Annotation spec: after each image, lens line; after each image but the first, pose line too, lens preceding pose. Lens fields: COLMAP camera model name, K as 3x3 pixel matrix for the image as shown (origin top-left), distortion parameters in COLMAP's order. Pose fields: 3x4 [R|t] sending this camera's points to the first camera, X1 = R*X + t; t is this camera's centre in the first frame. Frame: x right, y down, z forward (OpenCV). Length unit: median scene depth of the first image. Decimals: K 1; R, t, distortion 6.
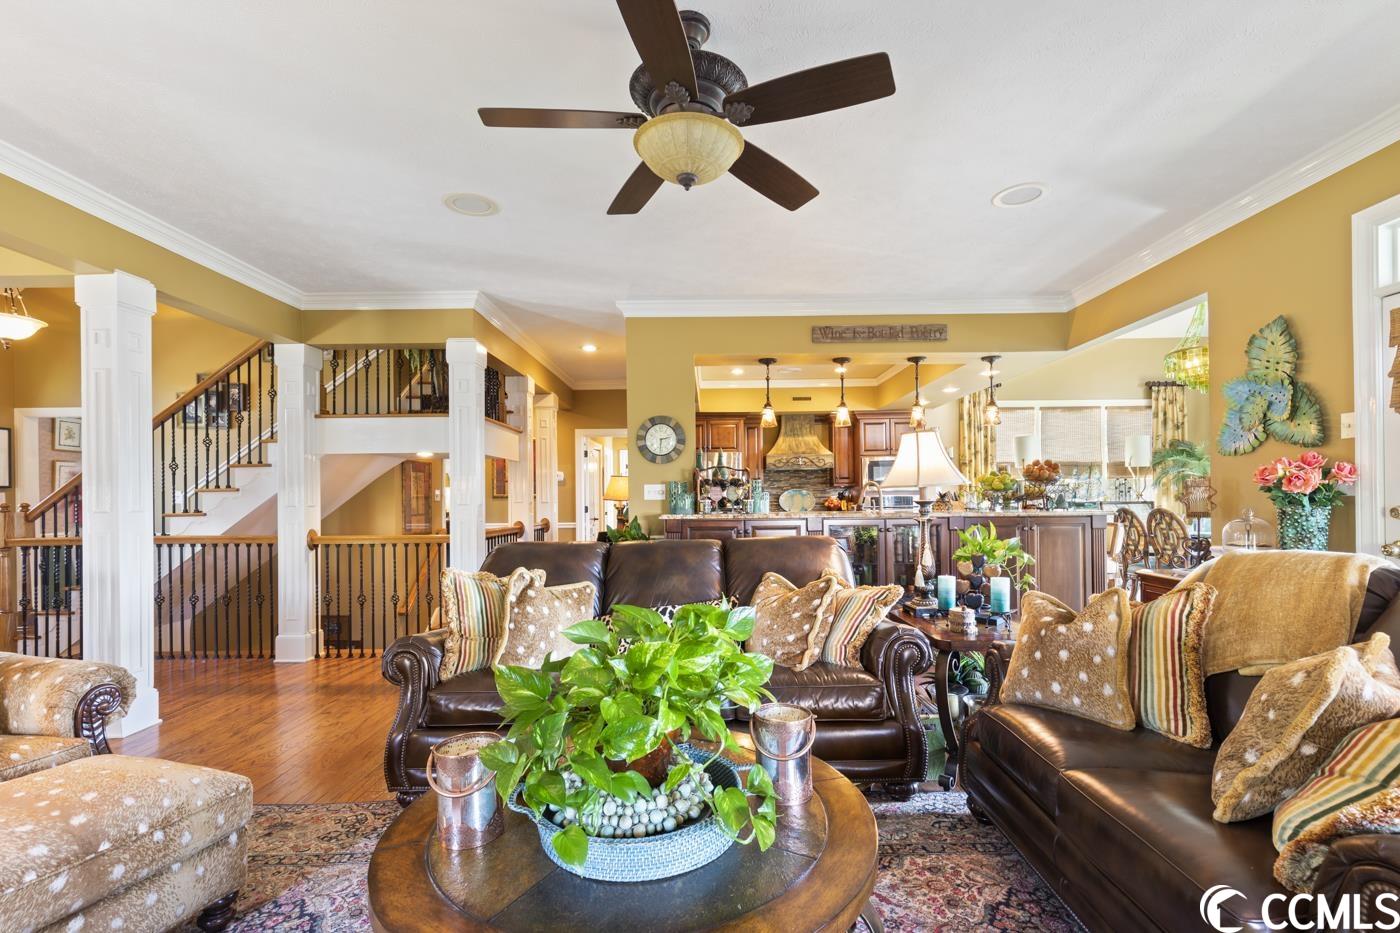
lens RADIAL K [[635.1, 0, 702.1], [0, 635.1, 492.7], [0, 0, 1]] dist [0.003815, -0.000912]
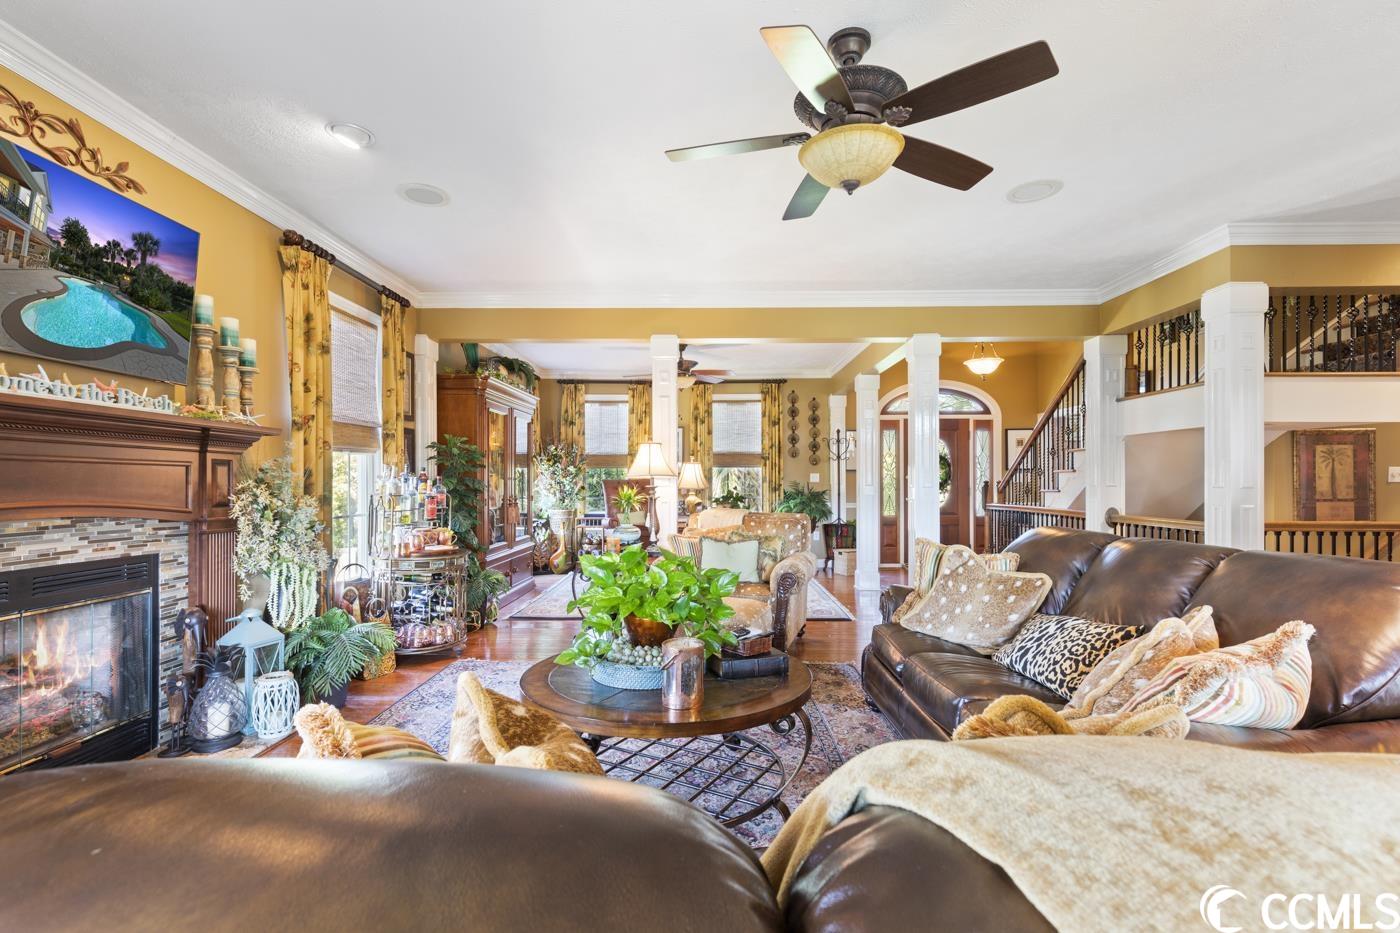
lens RADIAL K [[631.1, 0, 701.9], [0, 631.1, 483.9], [0, 0, 1]] dist [0.004177, -0.000544]
pose [[-0.005252, 0.013237, -0.999899, 0.272066], [0.010187, 0.999861, 0.013183, -0.001611], [0.999934, -0.010116, -0.005386, 0.196234]]
